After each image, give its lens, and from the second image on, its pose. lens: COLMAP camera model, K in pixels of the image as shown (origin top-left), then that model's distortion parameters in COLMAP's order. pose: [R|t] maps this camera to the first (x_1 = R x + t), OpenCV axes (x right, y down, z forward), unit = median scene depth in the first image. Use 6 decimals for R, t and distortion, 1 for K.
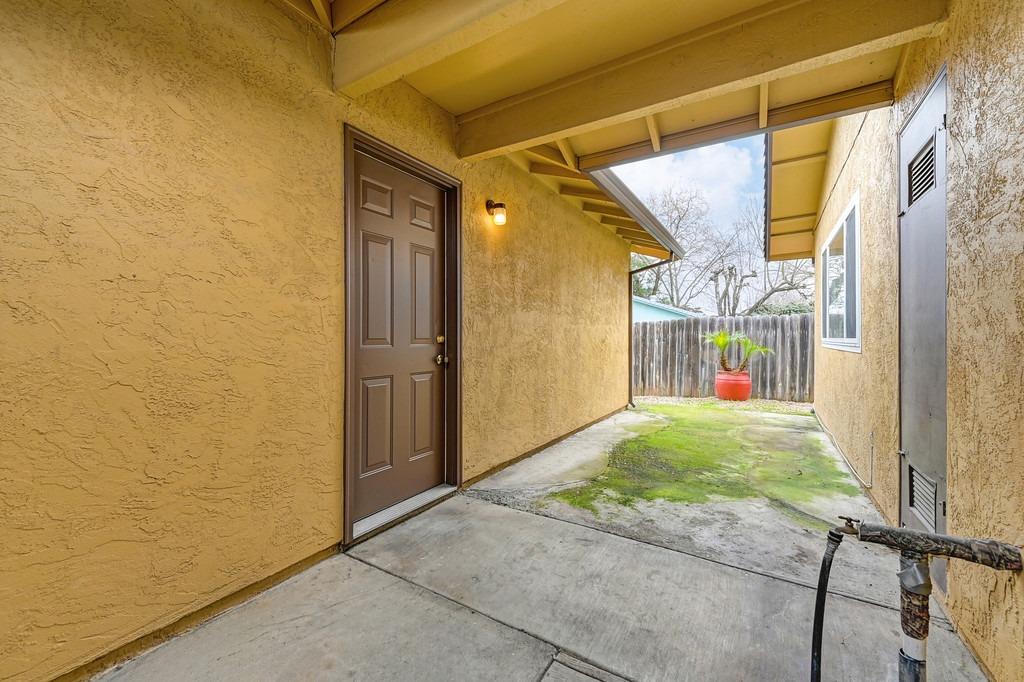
lens RADIAL K [[410.9, 0, 512.5], [0, 410.9, 335.3], [0, 0, 1]] dist [0.006887, -0.001015]
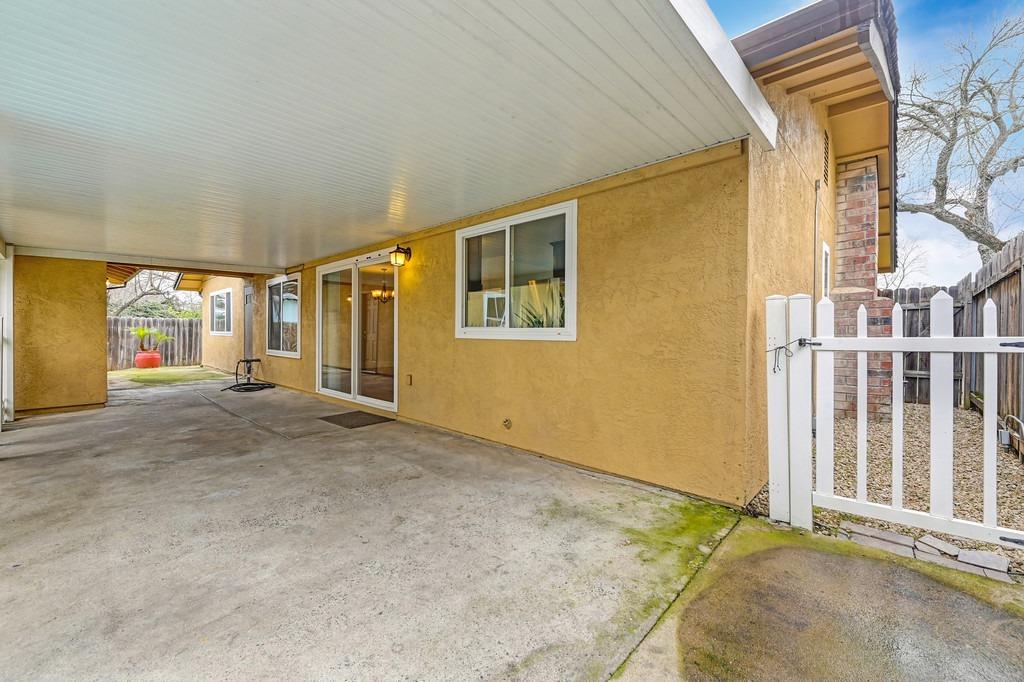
lens RADIAL K [[410.9, 0, 512.5], [0, 410.9, 335.3], [0, 0, 1]] dist [0.006887, -0.001015]
pose [[0.197239, -0.007021, 0.980330, -0.798936], [-0.008949, 0.999920, 0.008962, -0.004012], [-0.980314, -0.010541, 0.197161, -0.760571]]
